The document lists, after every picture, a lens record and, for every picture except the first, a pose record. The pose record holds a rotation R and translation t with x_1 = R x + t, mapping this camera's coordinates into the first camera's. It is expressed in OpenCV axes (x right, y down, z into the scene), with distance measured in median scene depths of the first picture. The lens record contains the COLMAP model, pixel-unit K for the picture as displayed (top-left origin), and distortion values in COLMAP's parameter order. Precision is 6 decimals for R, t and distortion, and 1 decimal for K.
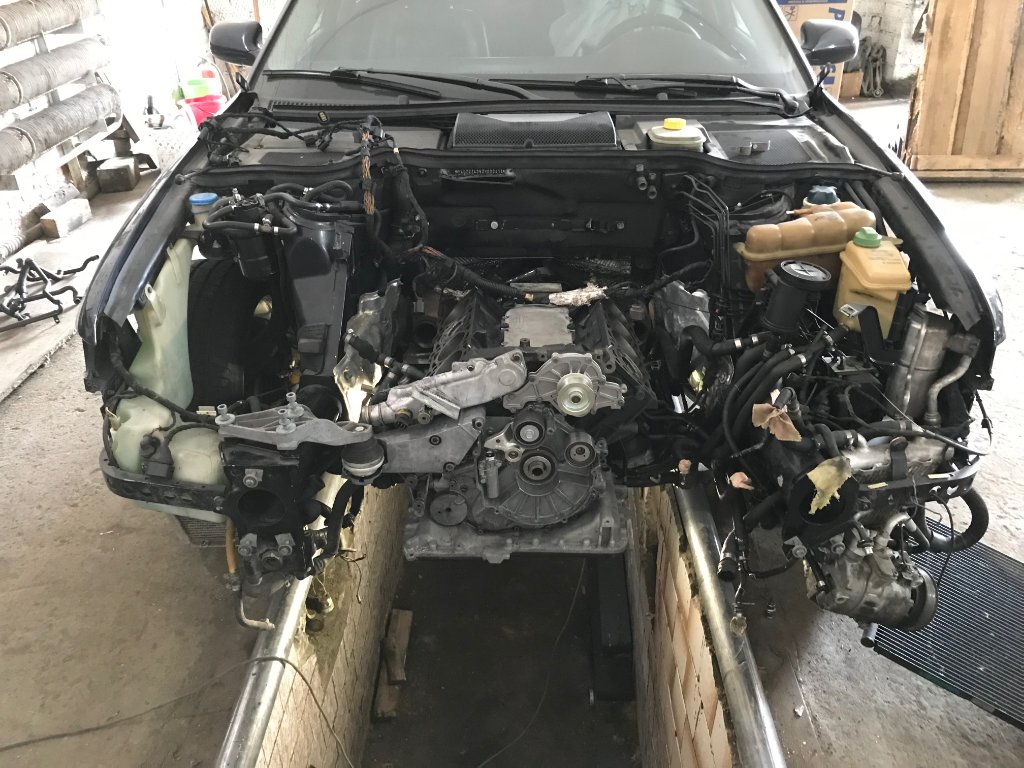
lens RADIAL K [[841.1, 0, 512.0], [0, 841.1, 384.0], [0, 0, 1]] dist [0.002746, -0.003177]
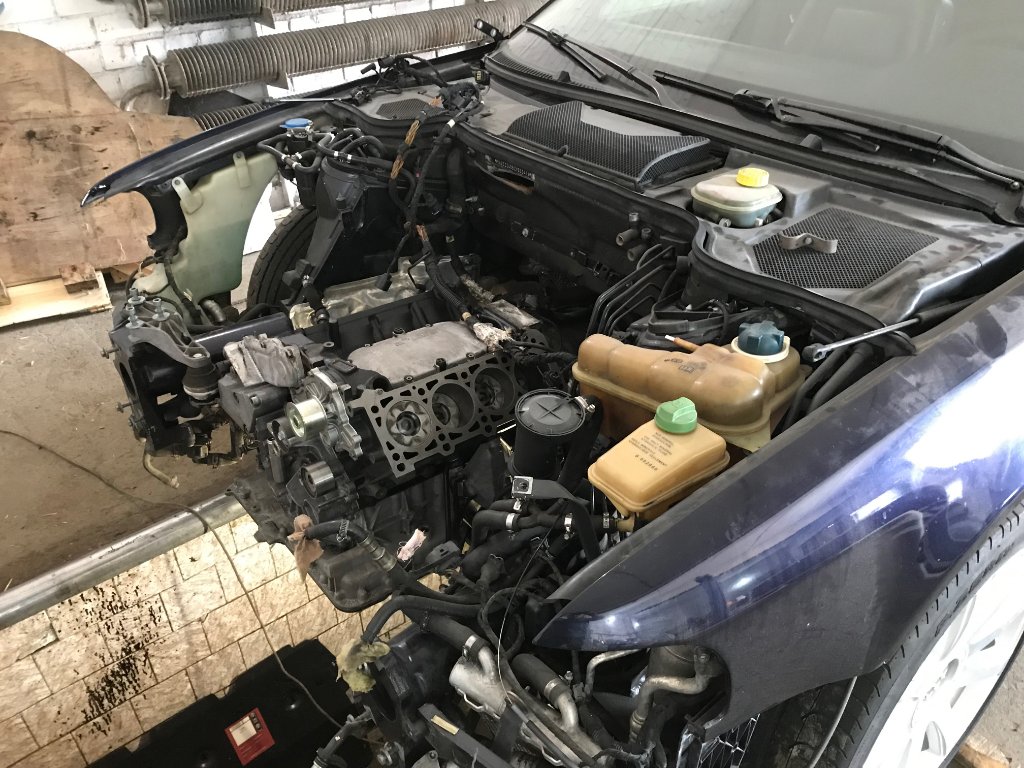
lens RADIAL K [[841.1, 0, 512.0], [0, 841.1, 384.0], [0, 0, 1]] dist [0.002746, -0.003177]
pose [[0.634204, 0.424014, -0.646528, 0.634937], [-0.382643, 0.898751, 0.214081, -0.241911], [0.671841, 0.111618, 0.732237, 0.389684]]
